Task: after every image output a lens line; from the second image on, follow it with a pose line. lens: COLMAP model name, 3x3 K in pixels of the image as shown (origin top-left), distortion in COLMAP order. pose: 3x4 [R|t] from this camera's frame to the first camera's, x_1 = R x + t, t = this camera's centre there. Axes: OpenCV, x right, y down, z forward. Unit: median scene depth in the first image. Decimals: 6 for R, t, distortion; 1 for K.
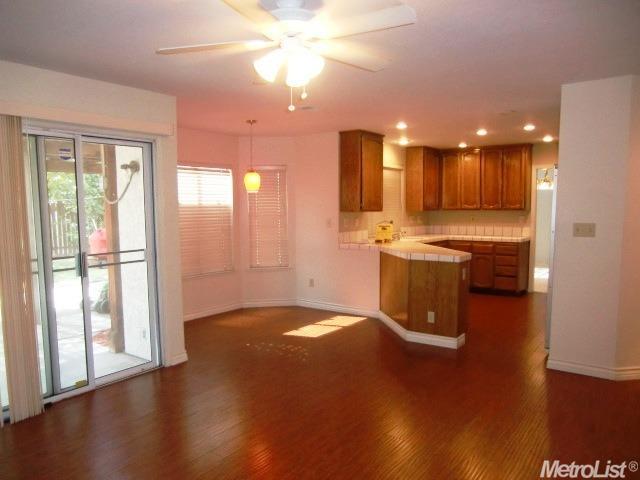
lens RADIAL K [[466.2, 0, 322.9], [0, 466.2, 249.9], [0, 0, 1]] dist [-0.058509, 0.002276]
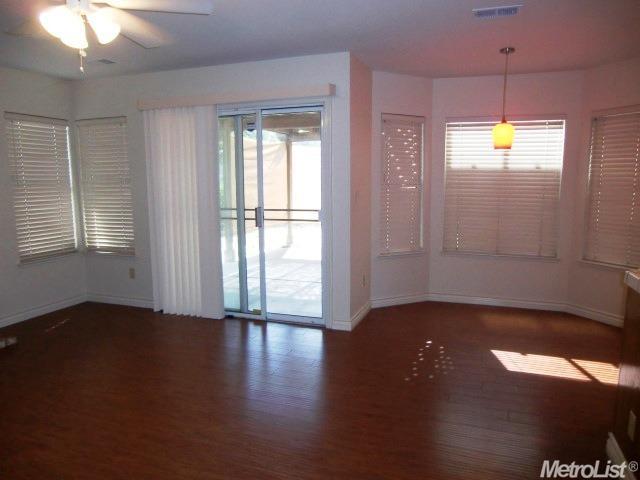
lens RADIAL K [[466.2, 0, 322.9], [0, 466.2, 249.9], [0, 0, 1]] dist [-0.058509, 0.002276]
pose [[0.309400, 0.163362, -0.936795, 0.616095], [-0.091039, 0.985697, 0.141821, -0.063007], [0.946564, 0.041405, 0.319847, 0.669601]]
